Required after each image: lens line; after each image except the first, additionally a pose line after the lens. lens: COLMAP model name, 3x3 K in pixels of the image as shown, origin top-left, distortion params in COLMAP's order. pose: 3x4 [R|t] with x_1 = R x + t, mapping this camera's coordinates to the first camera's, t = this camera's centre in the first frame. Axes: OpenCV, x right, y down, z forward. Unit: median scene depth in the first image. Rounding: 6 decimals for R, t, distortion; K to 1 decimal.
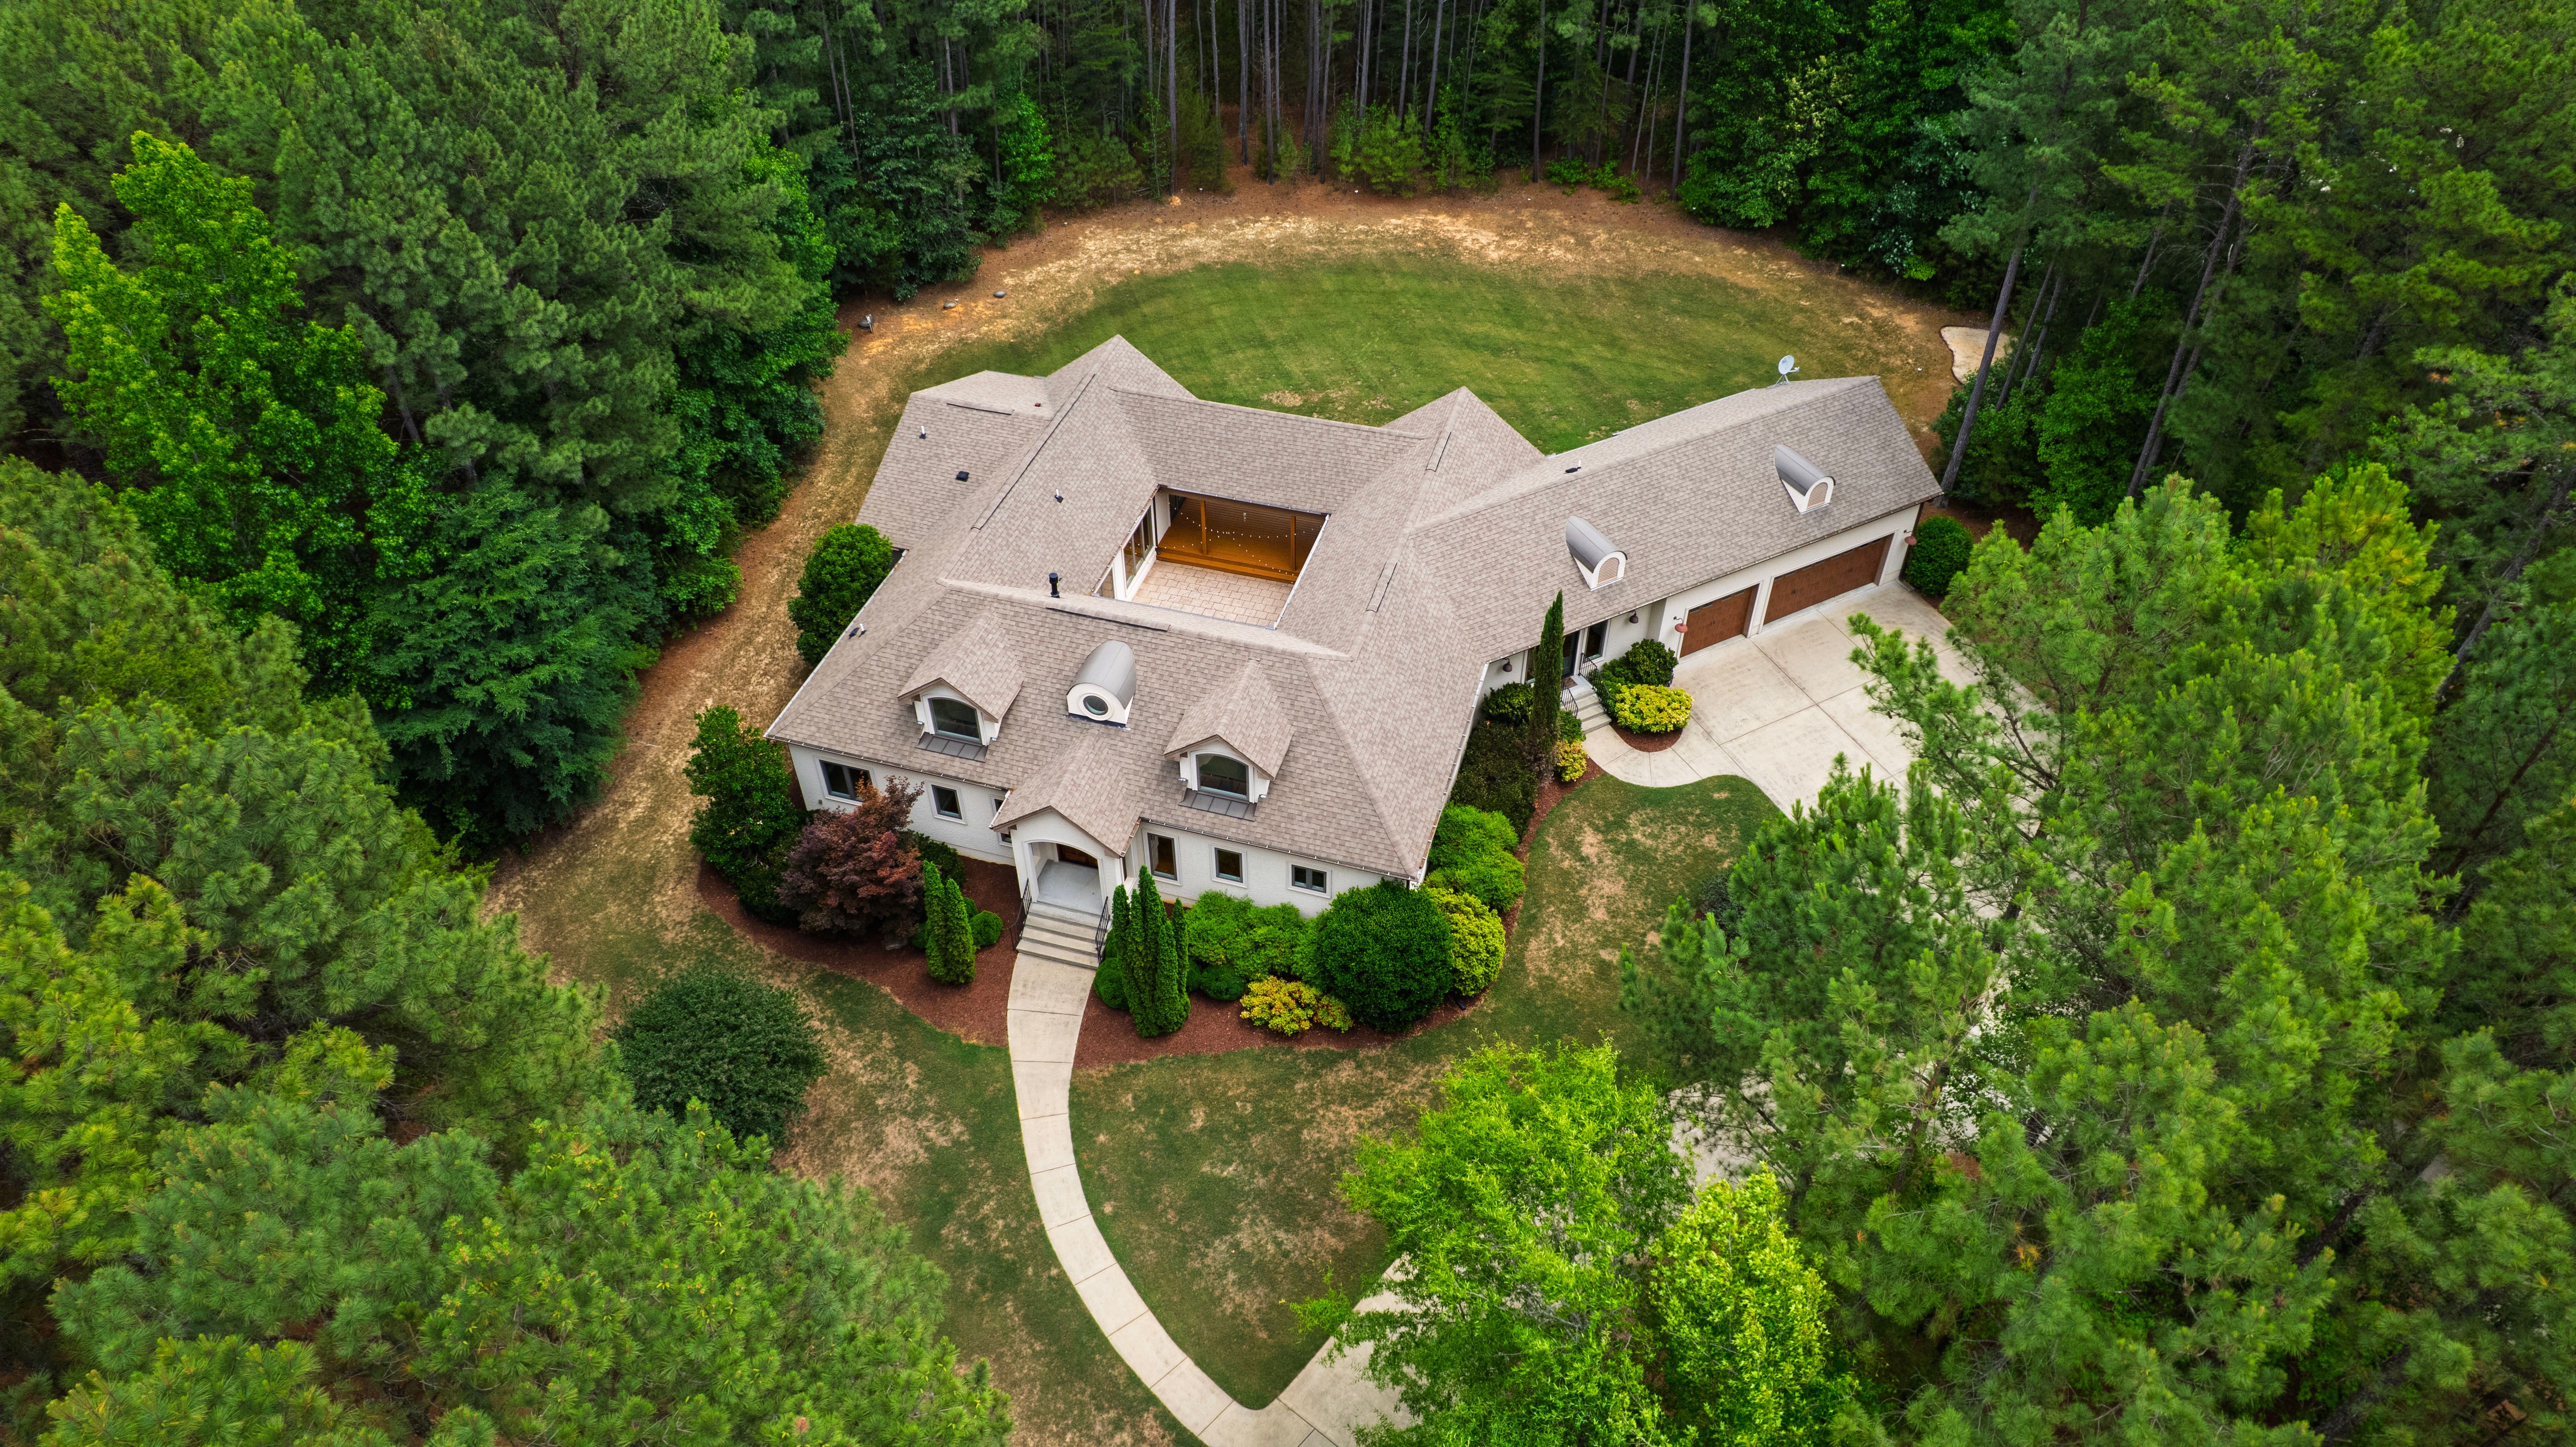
lens RADIAL K [[1641.3, 0, 1288.0], [0, 1641.3, 723.5], [0, 0, 1]] dist [-0.056205, -0.000332]
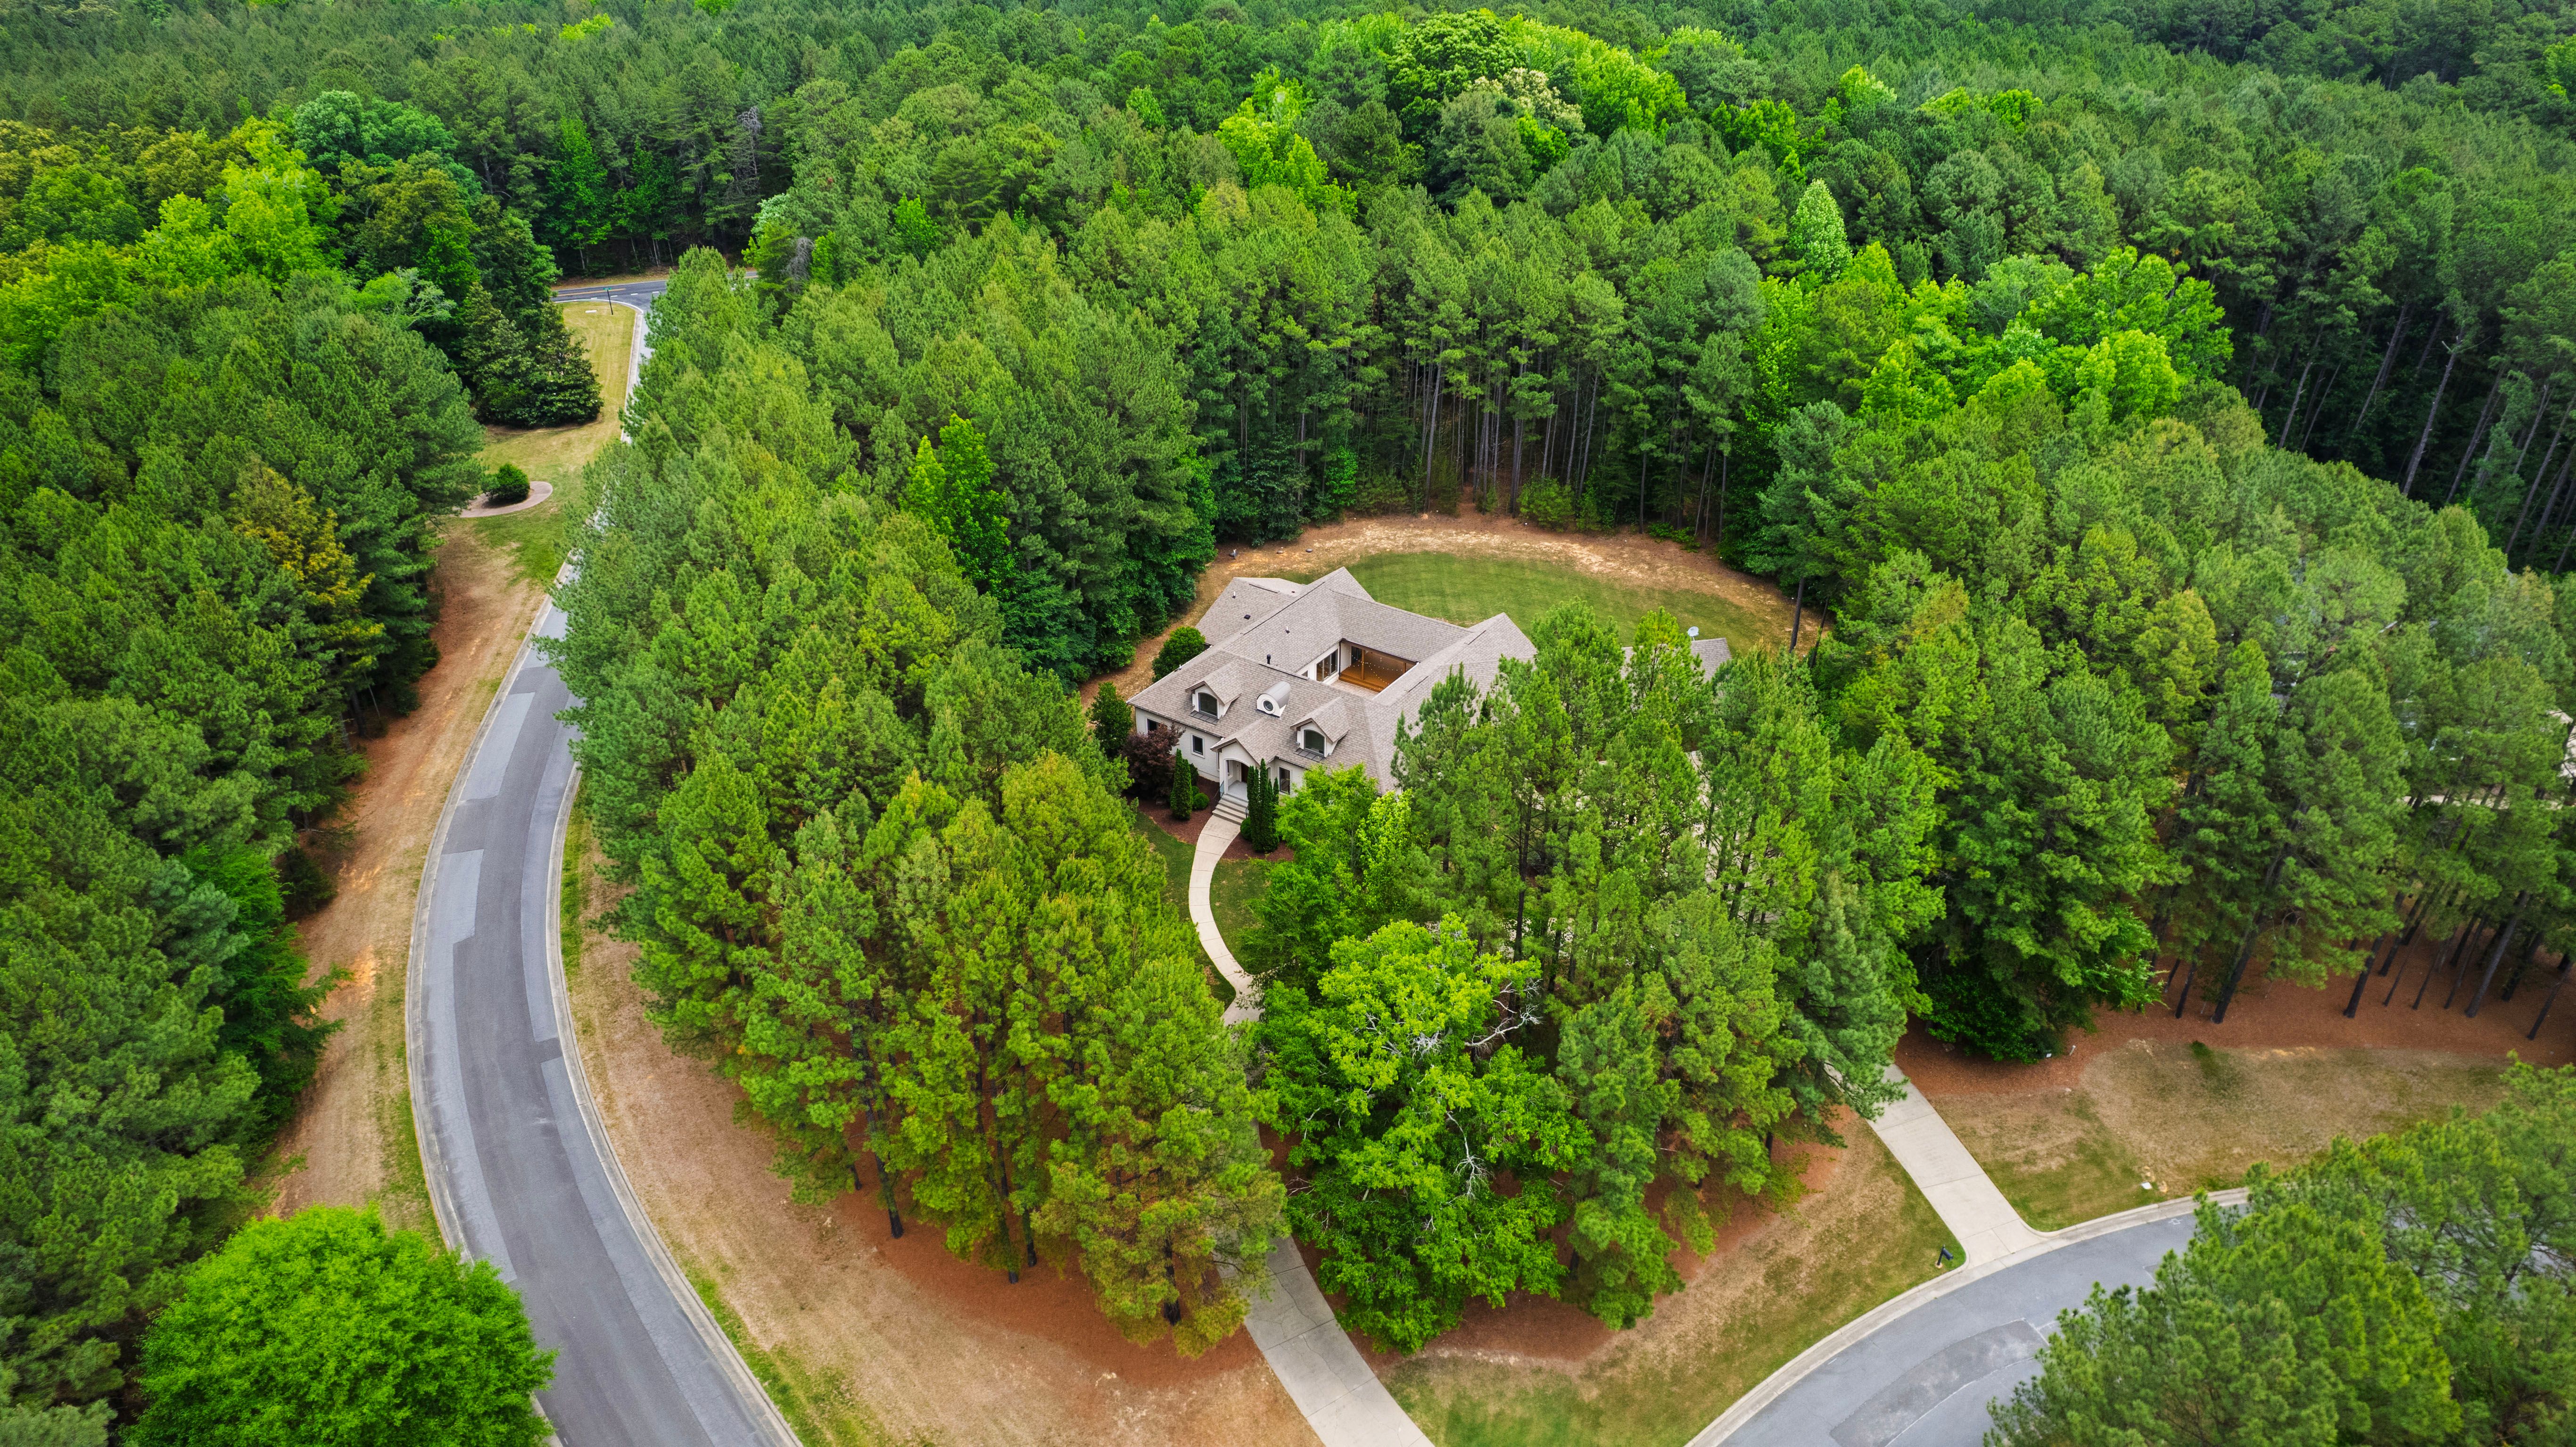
lens RADIAL K [[1641.3, 0, 1288.0], [0, 1641.3, 723.5], [0, 0, 1]] dist [-0.056205, -0.000332]
pose [[0.952224, 0.157075, -0.261909, 0.443739], [-0.208666, 0.960825, -0.182413, 0.370505], [0.222996, 0.228350, 0.947697, -0.979766]]
